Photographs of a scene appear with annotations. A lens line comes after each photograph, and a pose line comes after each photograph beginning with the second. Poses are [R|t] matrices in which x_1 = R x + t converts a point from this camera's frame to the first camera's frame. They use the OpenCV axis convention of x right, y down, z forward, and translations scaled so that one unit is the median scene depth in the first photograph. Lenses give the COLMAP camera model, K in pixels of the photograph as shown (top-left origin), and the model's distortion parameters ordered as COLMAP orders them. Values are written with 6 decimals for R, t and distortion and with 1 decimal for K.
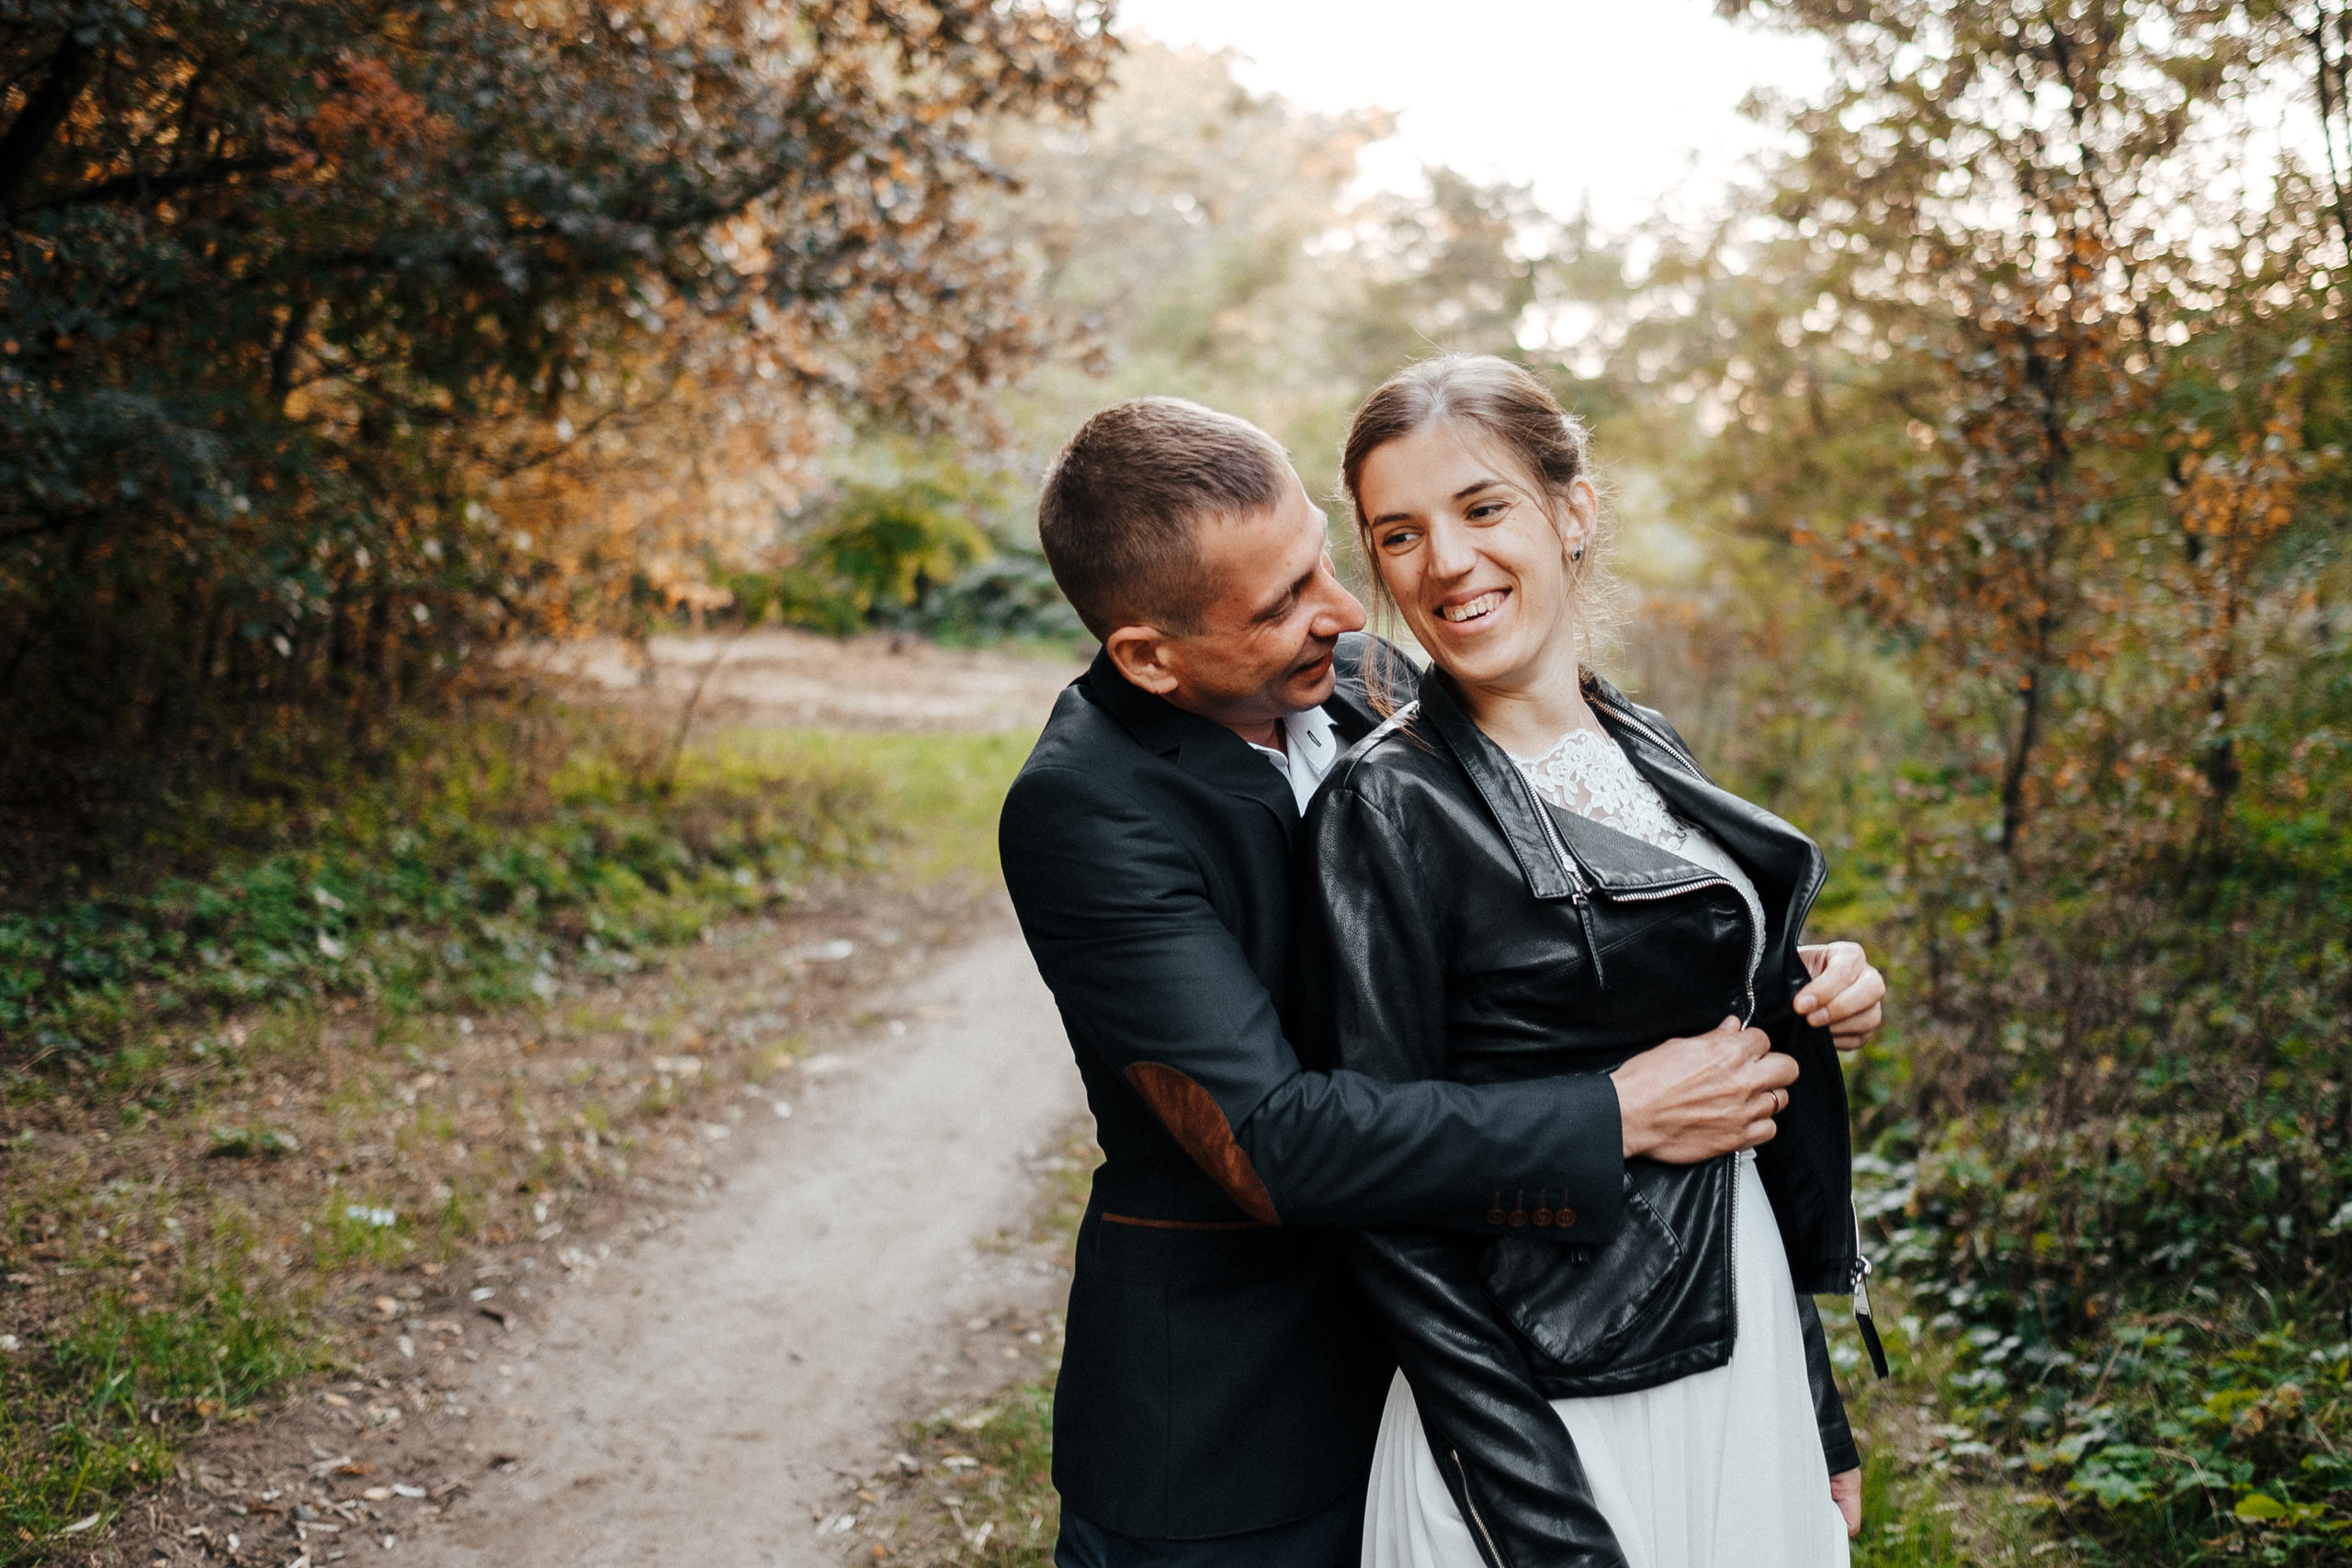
lens RADIAL K [[2478.1, 0, 1237.5], [0, 2478.1, 766.6], [0, 0, 1]] dist [-0.015968, 0.000000]
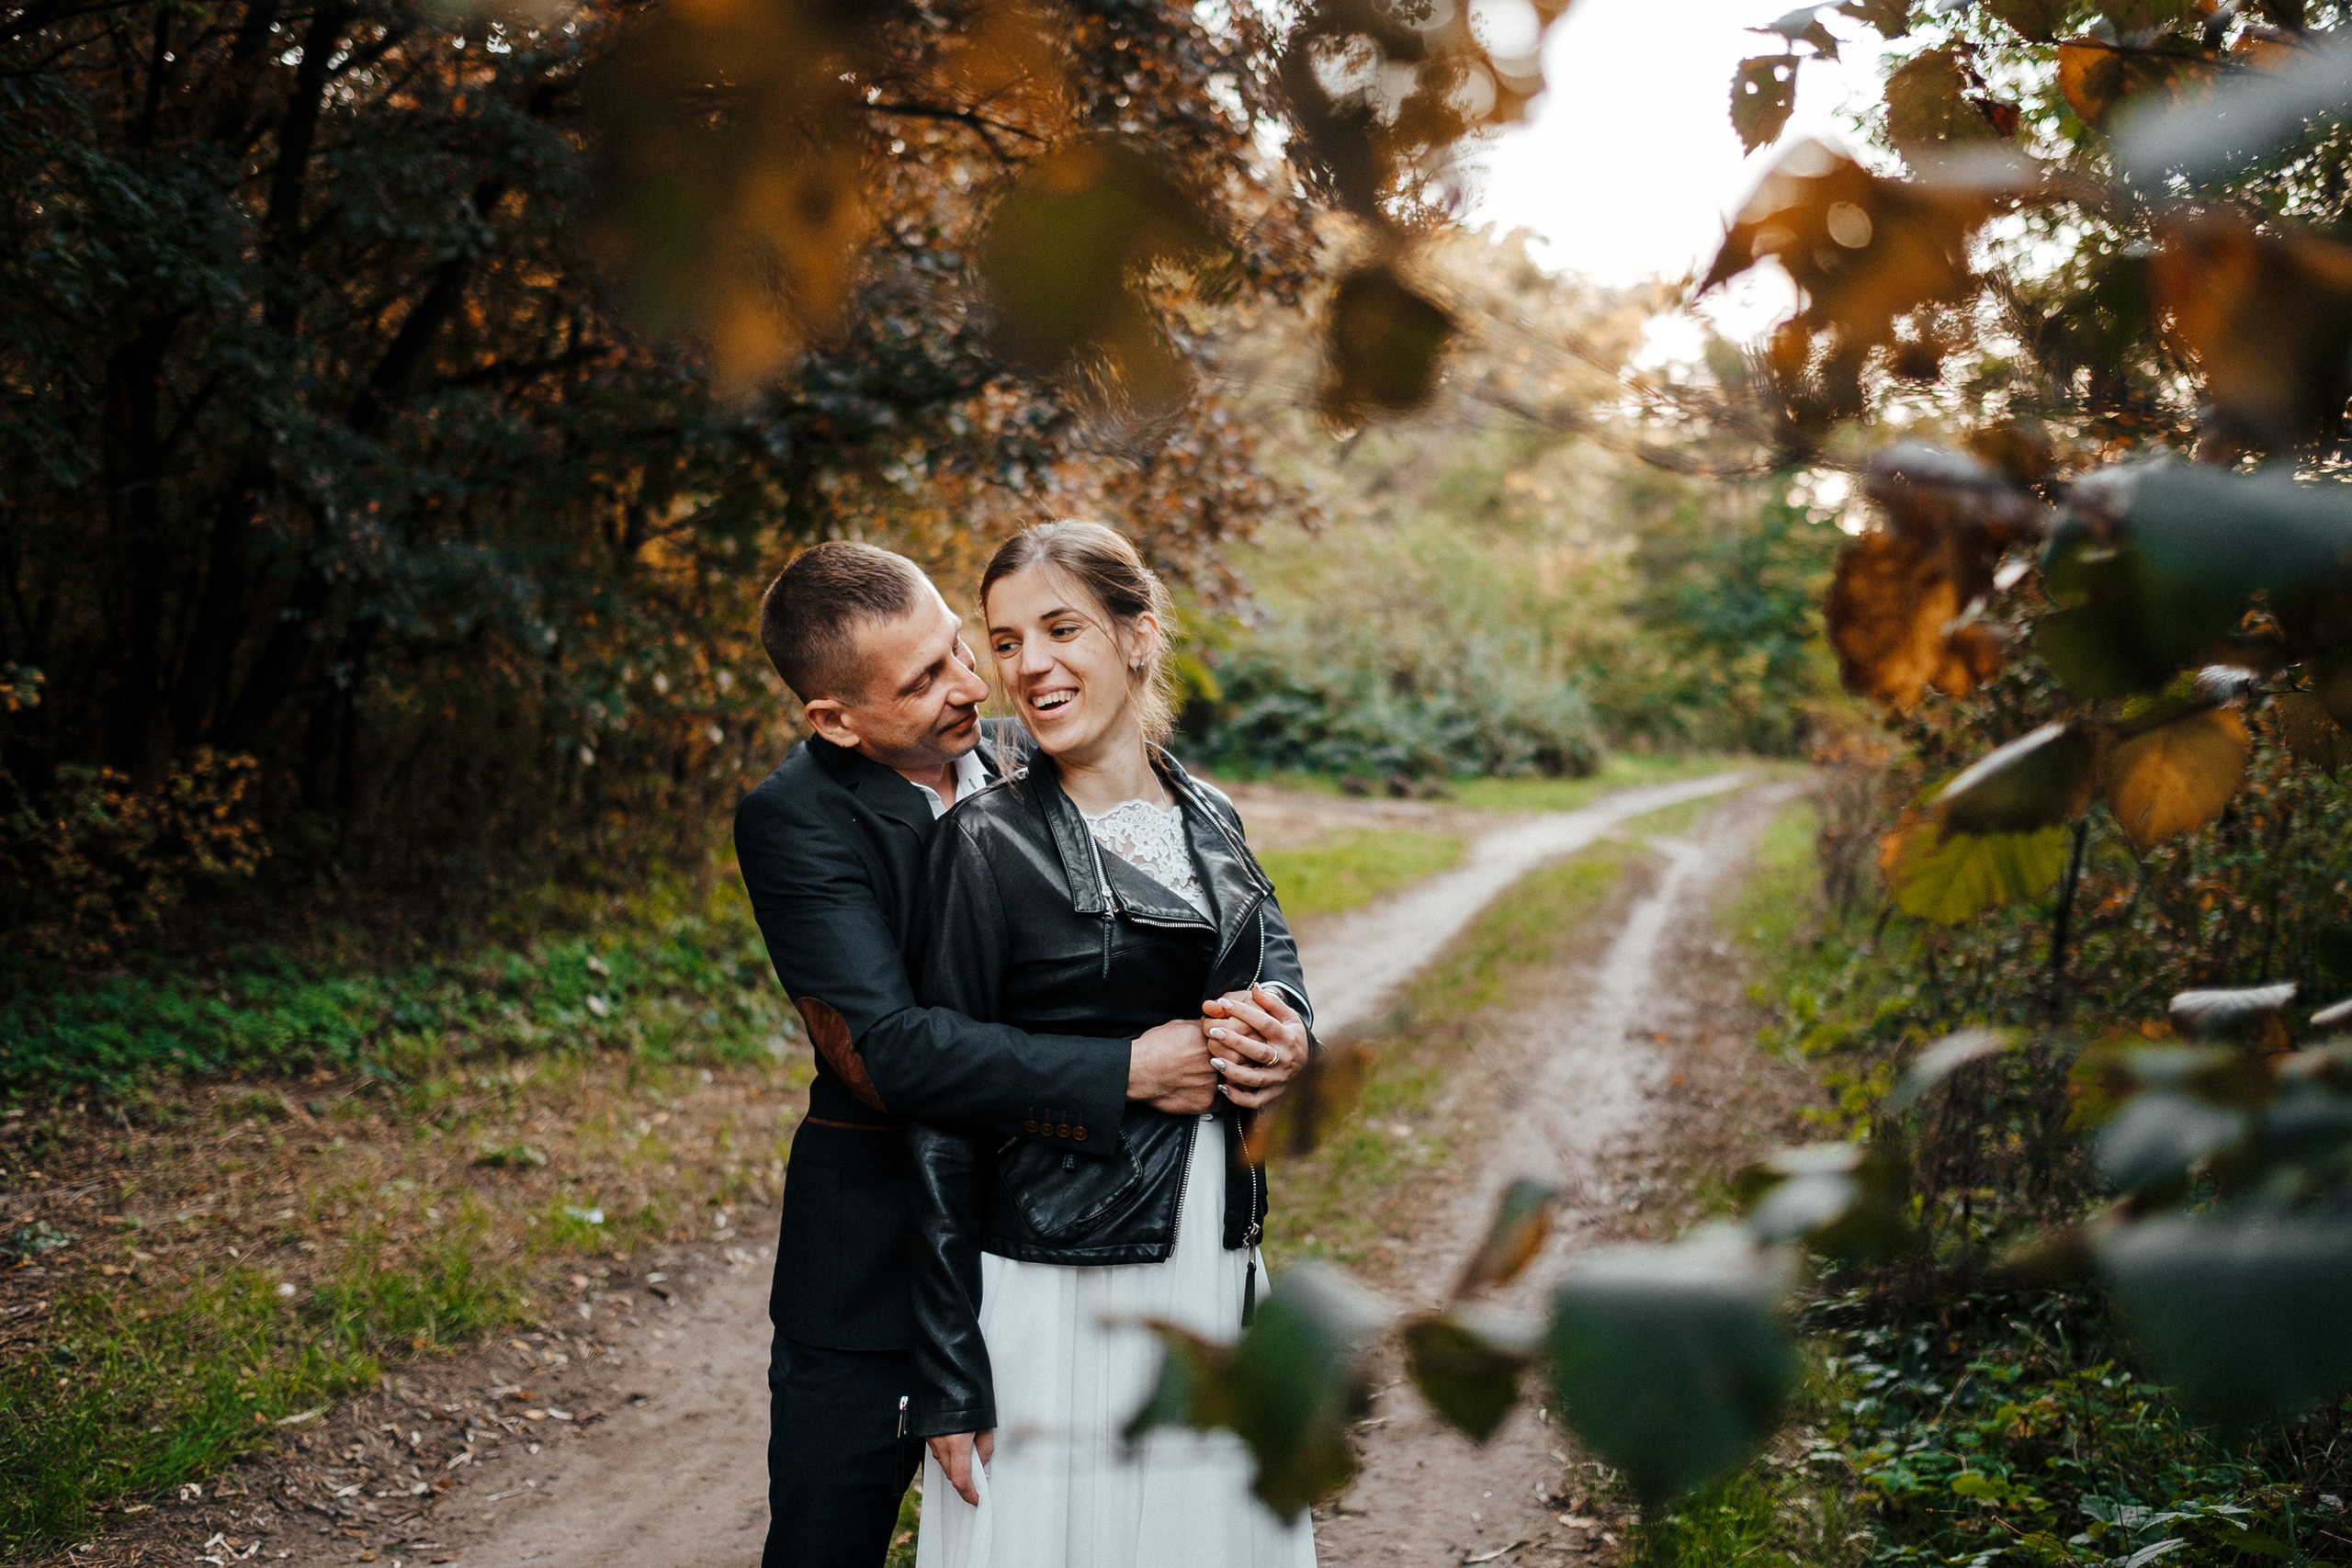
lens RADIAL K [[2332.5, 0, 1160.6], [0, 2332.5, 796.8], [0, 0, 1]] dist [-0.017571, 0.000000]
pose [[0.986236, 0.020477, -0.164069, 0.089095], [-0.027604, 0.998766, -0.041275, 0.011935], [0.163022, 0.045236, 0.985585, -0.075053]]
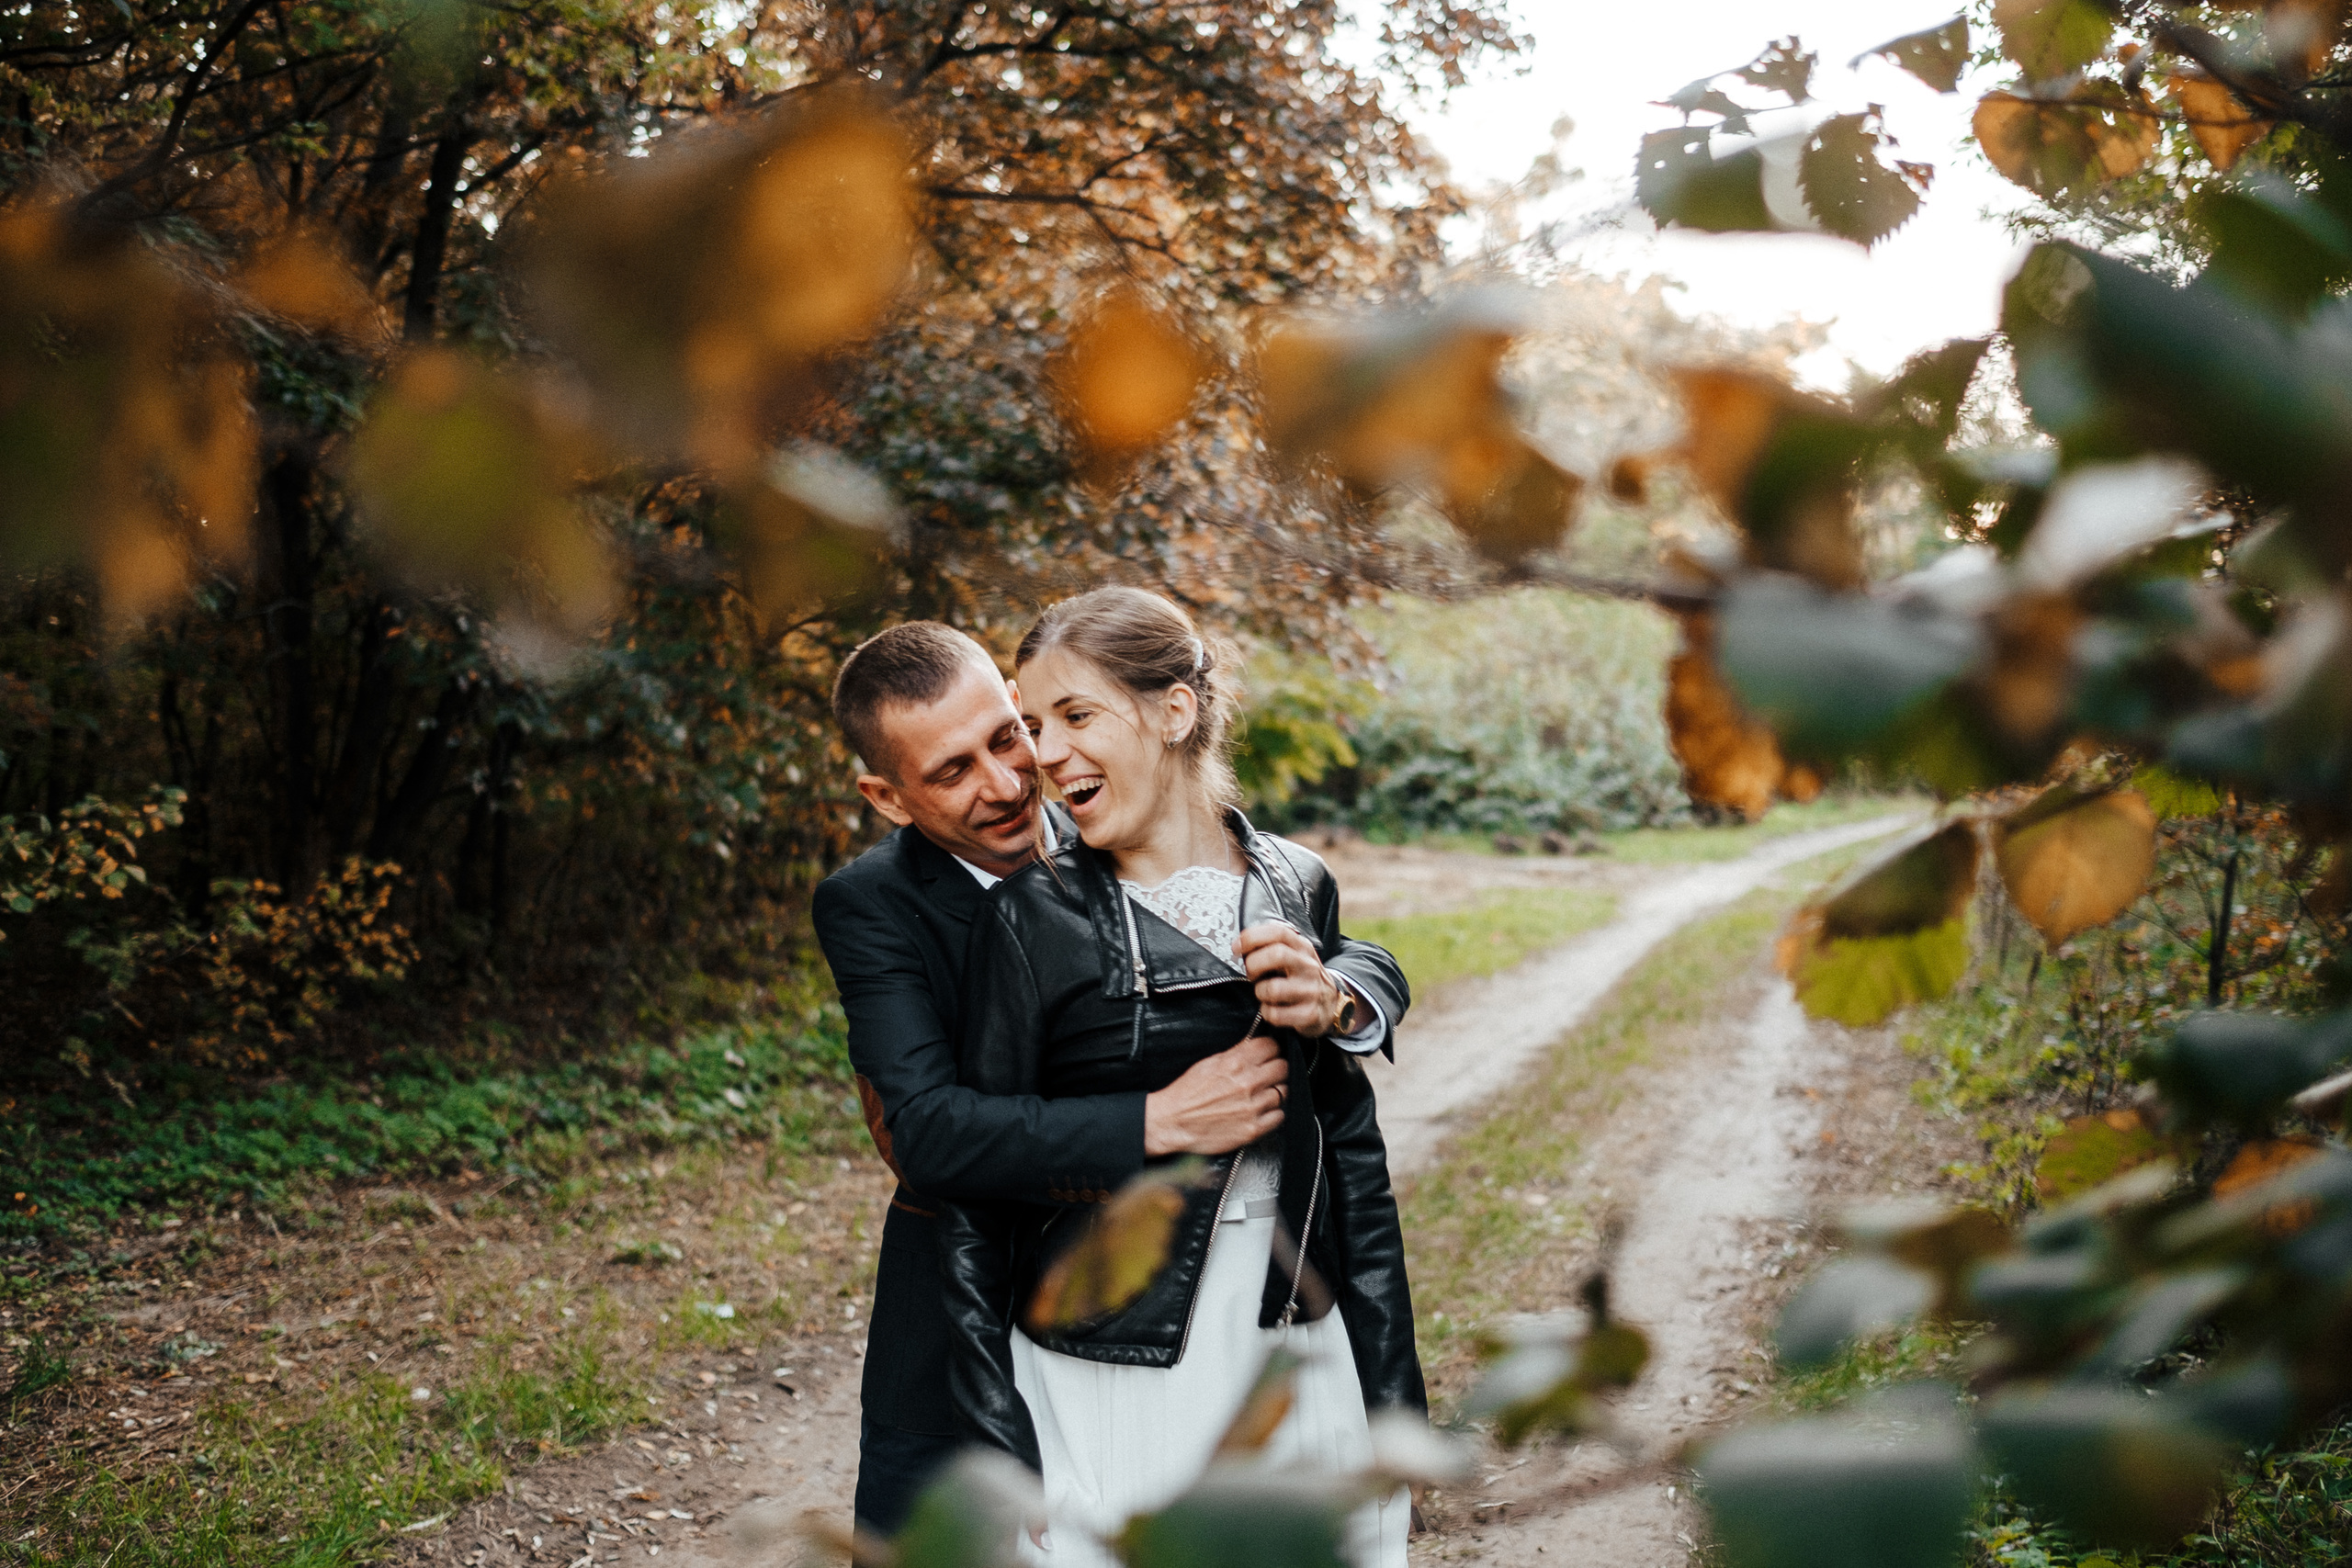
lens RADIAL K [[2332.5, 0, 1159.6], [0, 2332.5, 797.6], [0, 0, 1]] dist [-0.017571, 0.000000]
pose [[0.972198, -0.025027, -0.232821, 0.108753], [0.009245, 0.997599, -0.068632, 0.007352], [0.233979, 0.064572, 0.970095, -0.067609]]
